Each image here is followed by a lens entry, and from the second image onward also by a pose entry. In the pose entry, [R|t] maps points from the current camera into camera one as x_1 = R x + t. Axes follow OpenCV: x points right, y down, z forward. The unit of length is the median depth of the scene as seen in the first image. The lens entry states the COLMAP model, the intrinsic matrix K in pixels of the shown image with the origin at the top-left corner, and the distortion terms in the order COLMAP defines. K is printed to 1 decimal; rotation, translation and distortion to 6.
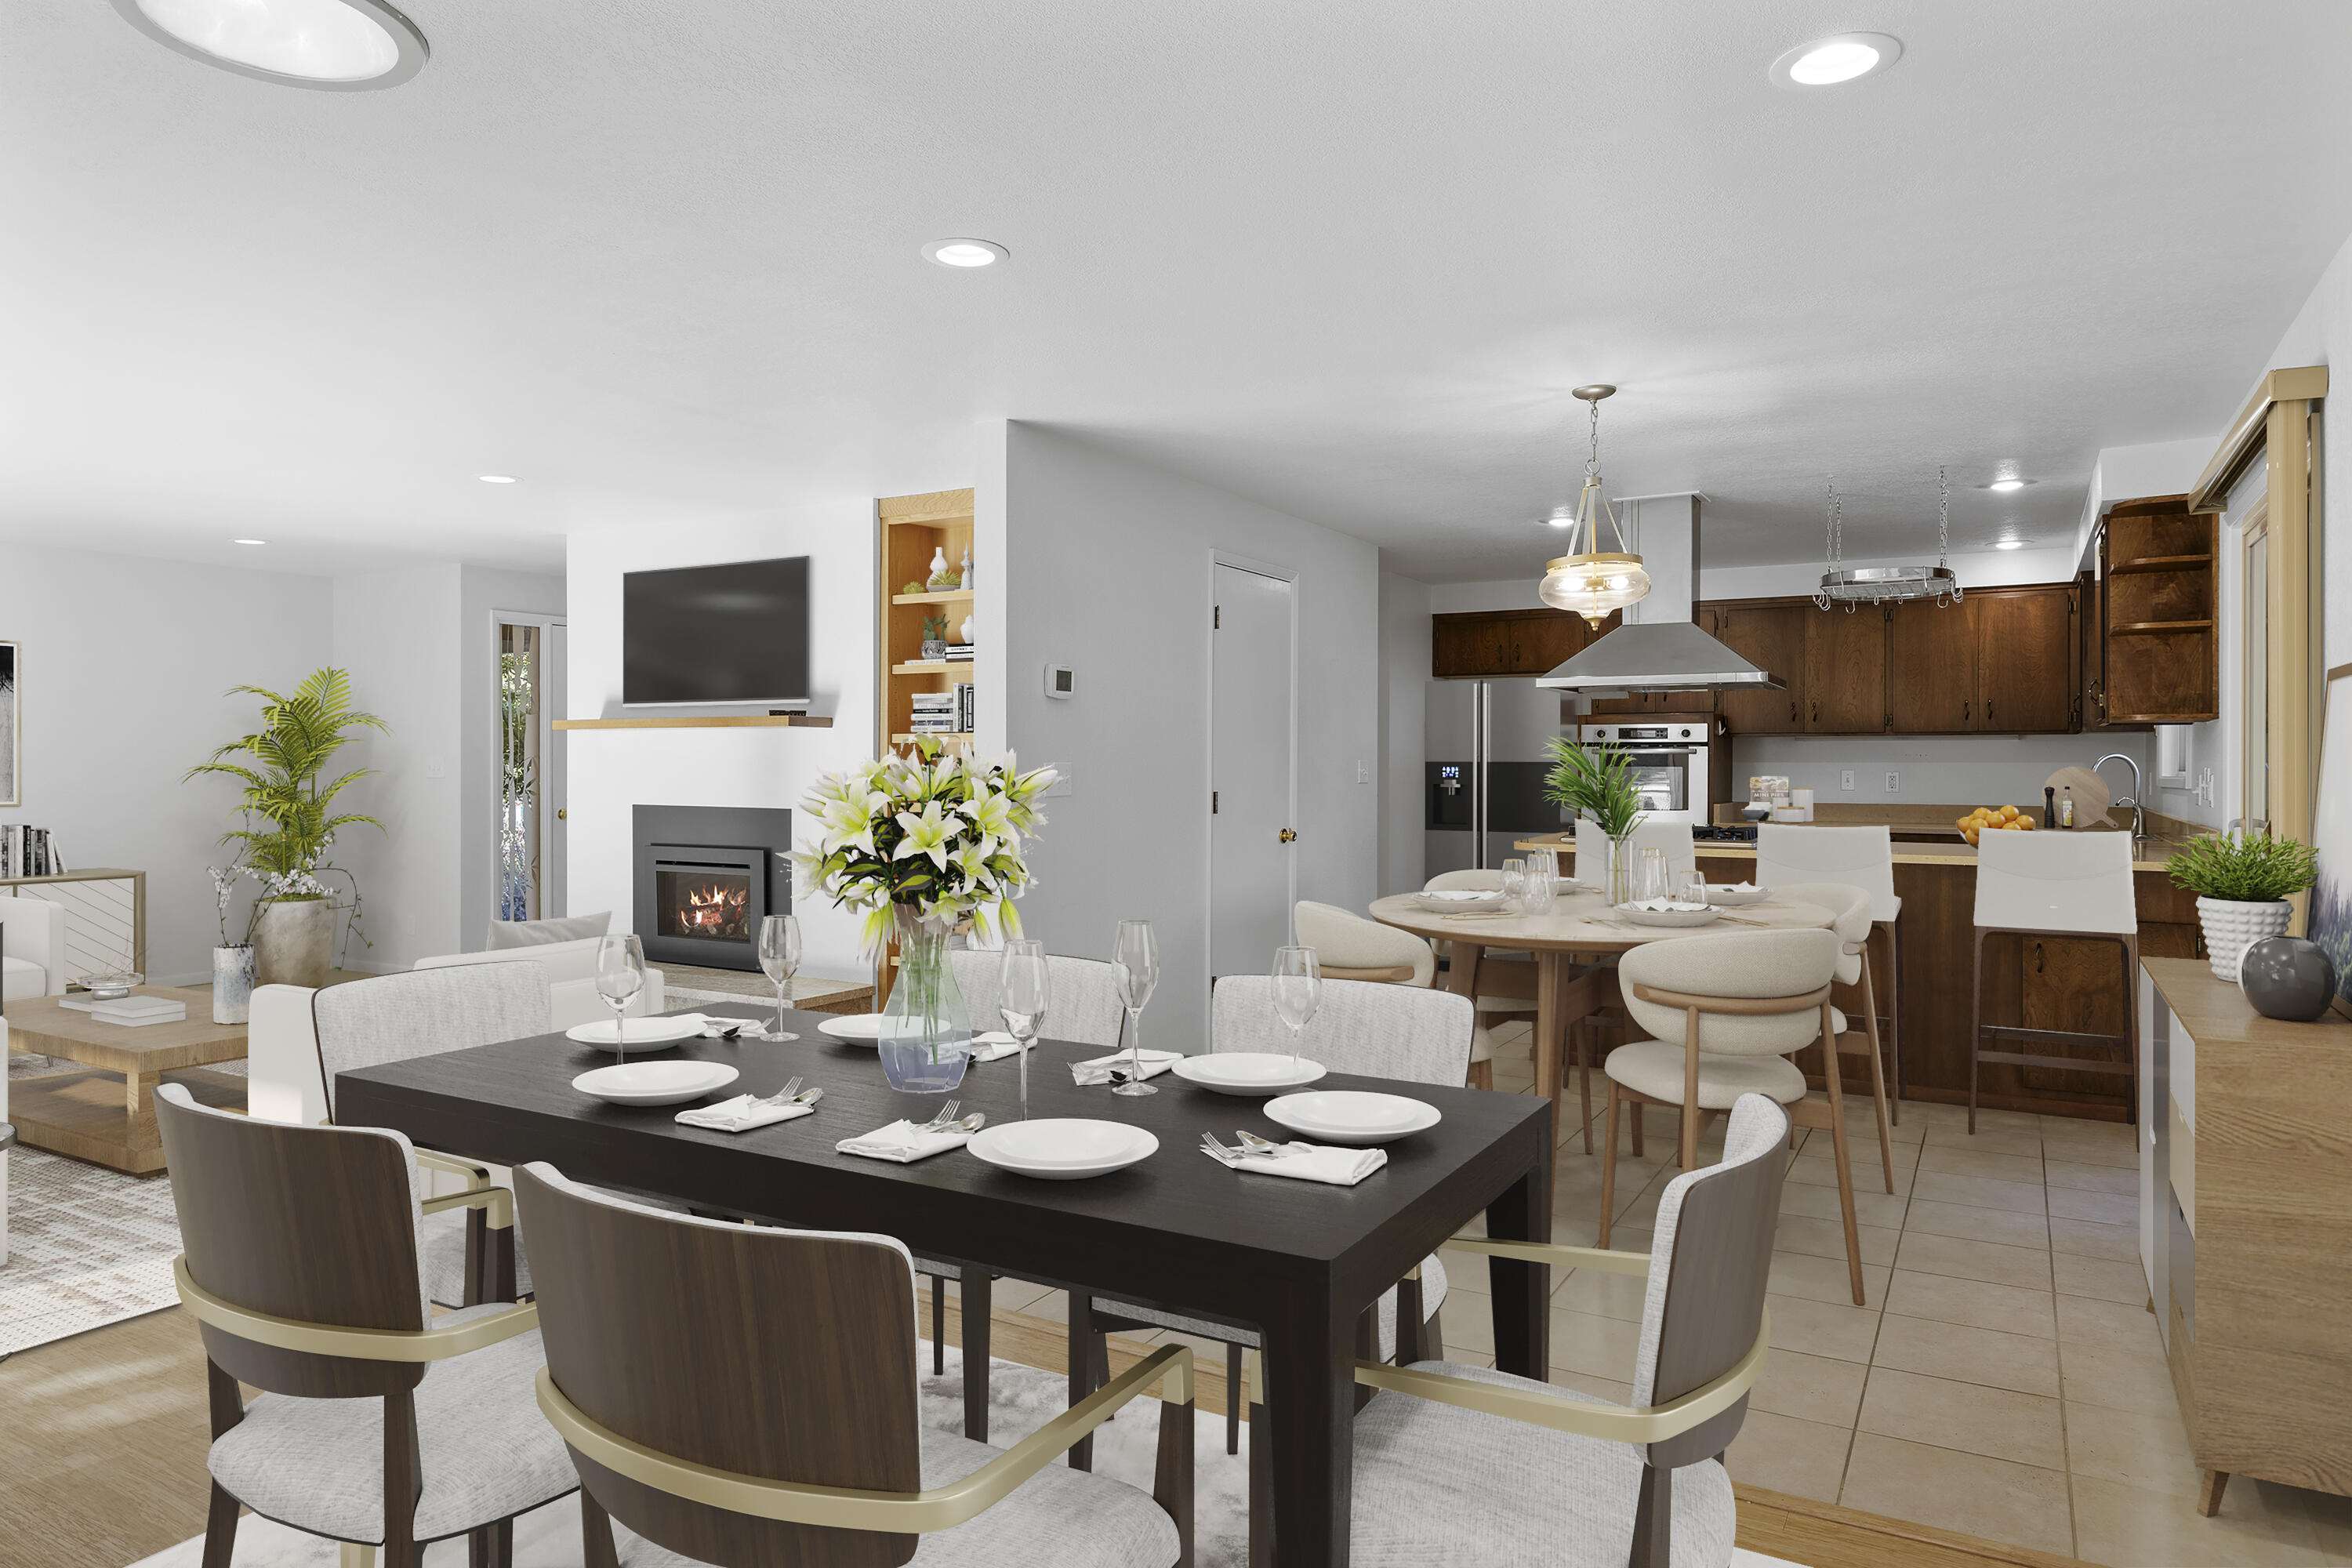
lens RADIAL K [[1424.4, 0, 1193.7], [0, 1424.4, 758.9], [0, 0, 1]] dist [0.004988, 0.002194]
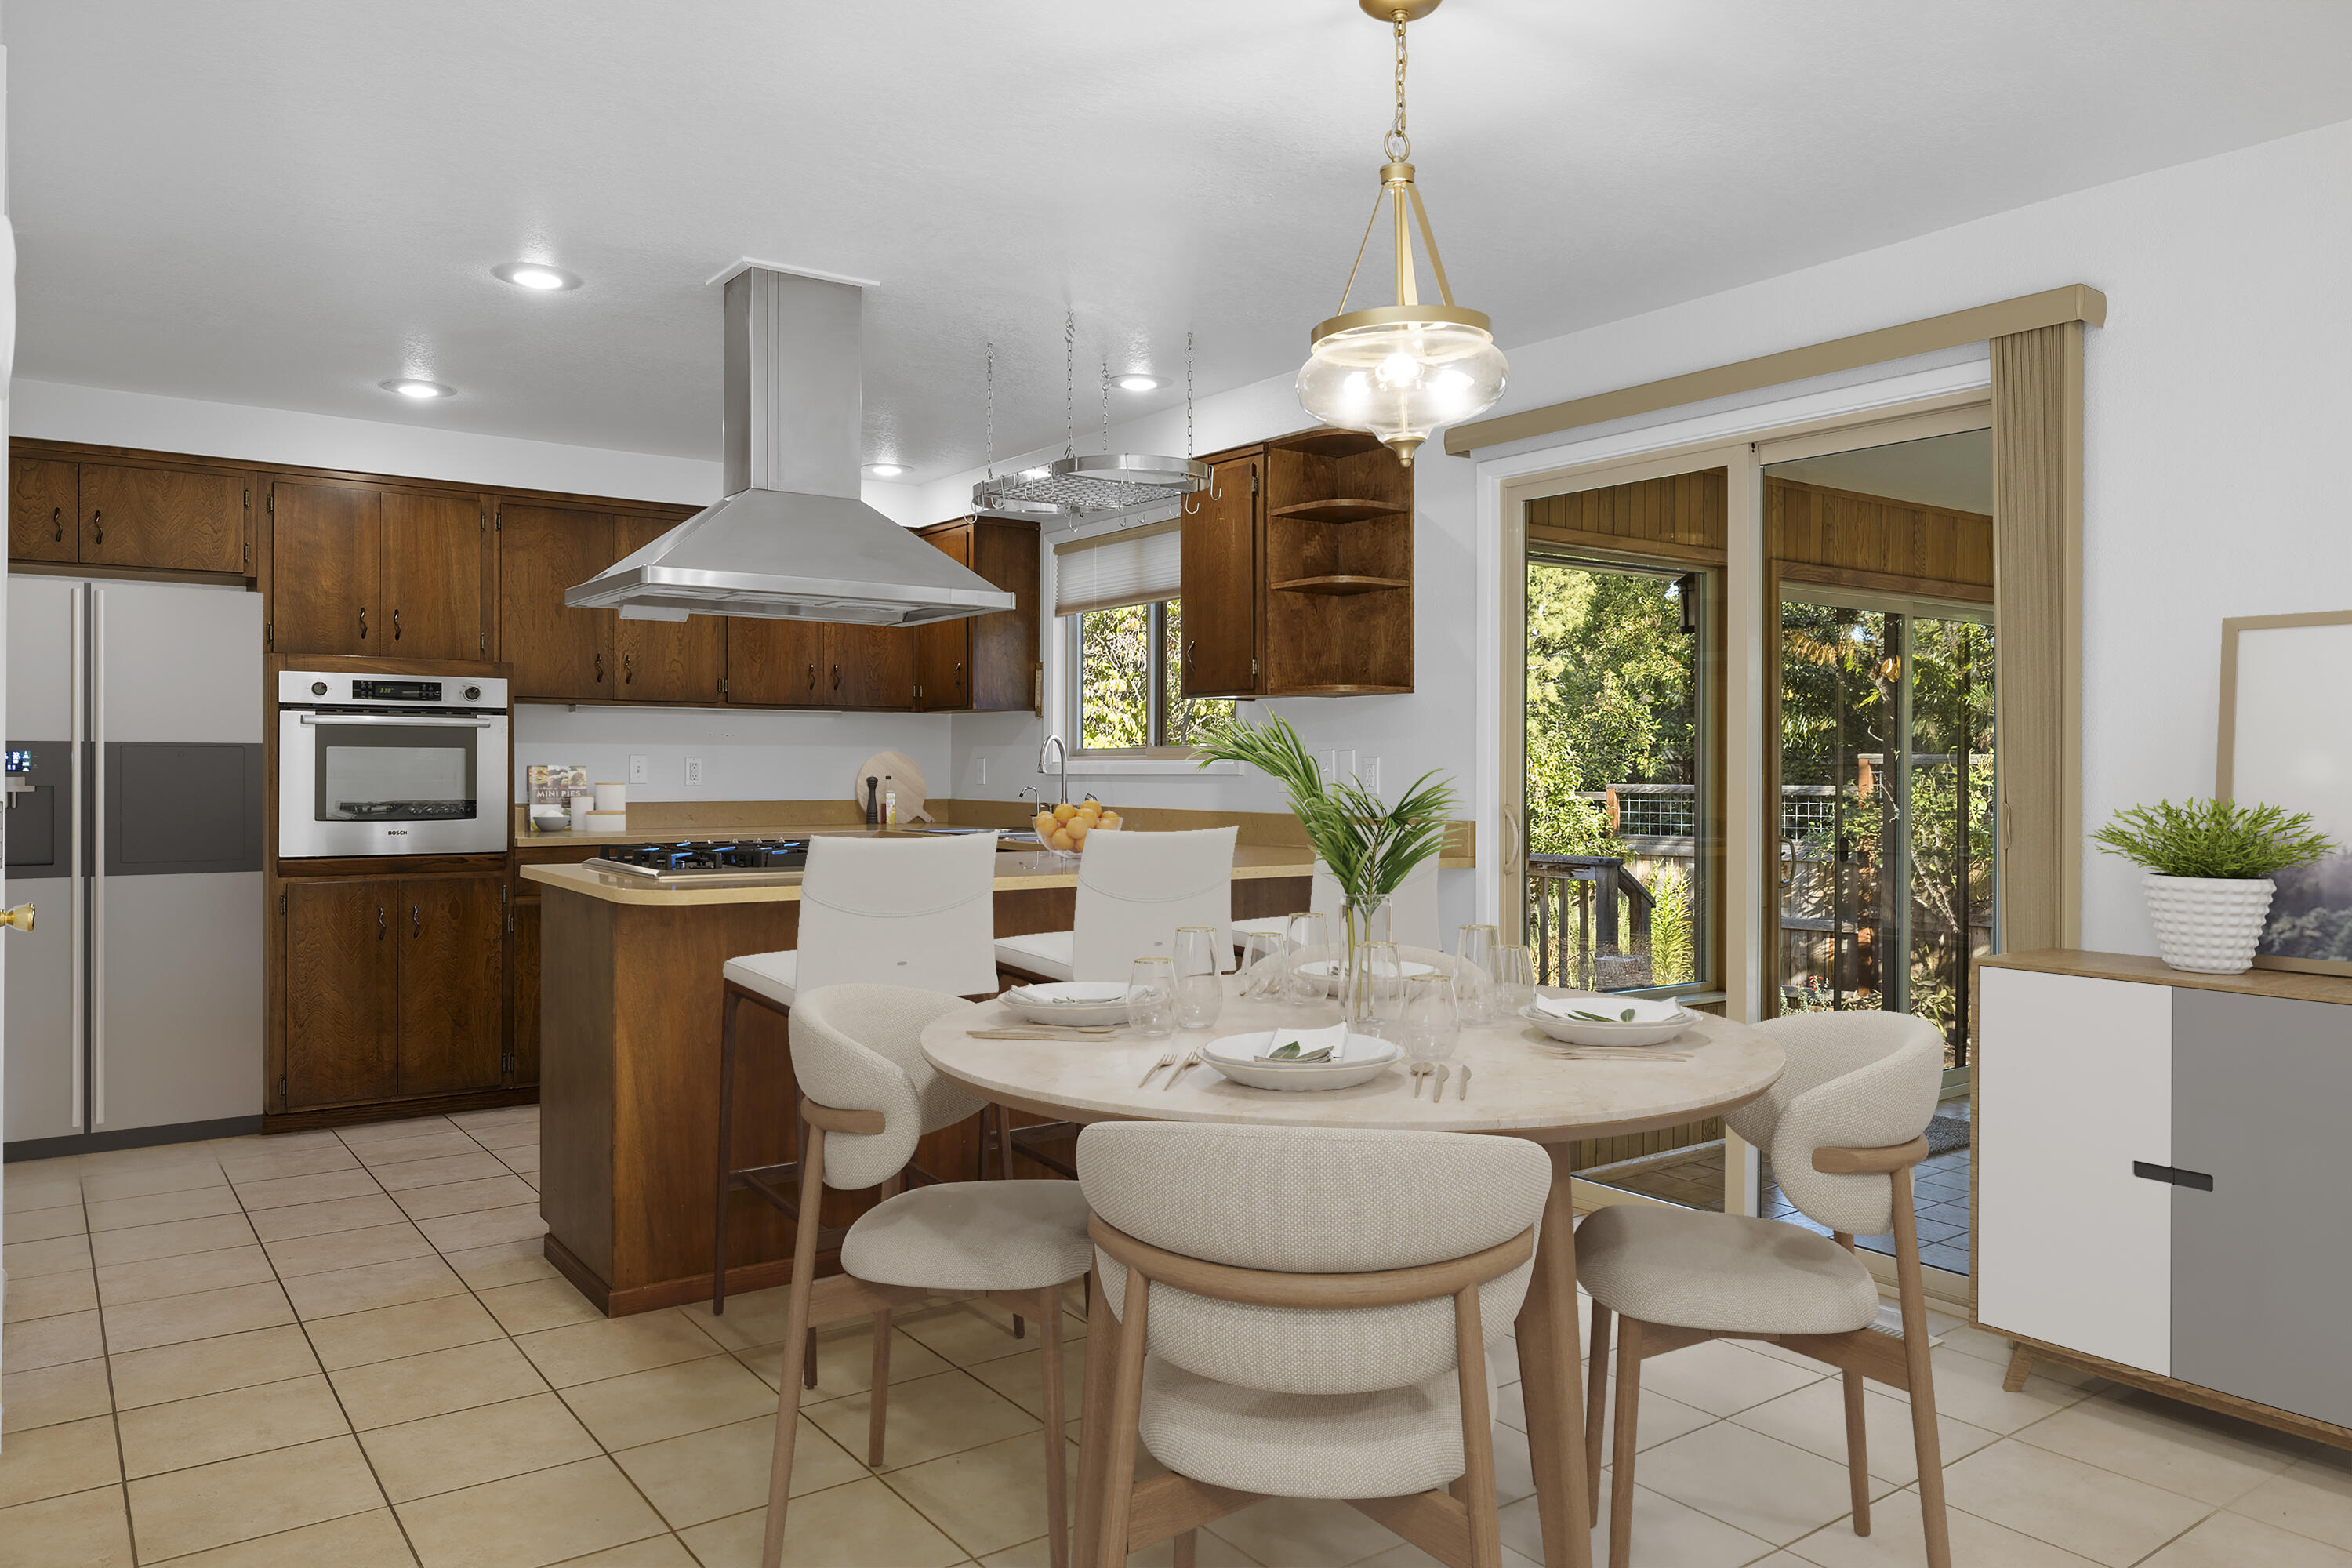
lens RADIAL K [[1574.2, 0, 1176.8], [0, 1574.2, 777.2], [0, 0, 1]] dist [-0.042290, -0.002434]
pose [[0.406711, -0.007295, 0.913528, -0.162960], [-0.007287, 0.999910, 0.011229, 0.009412], [-0.913528, -0.011223, 0.406622, 0.533090]]
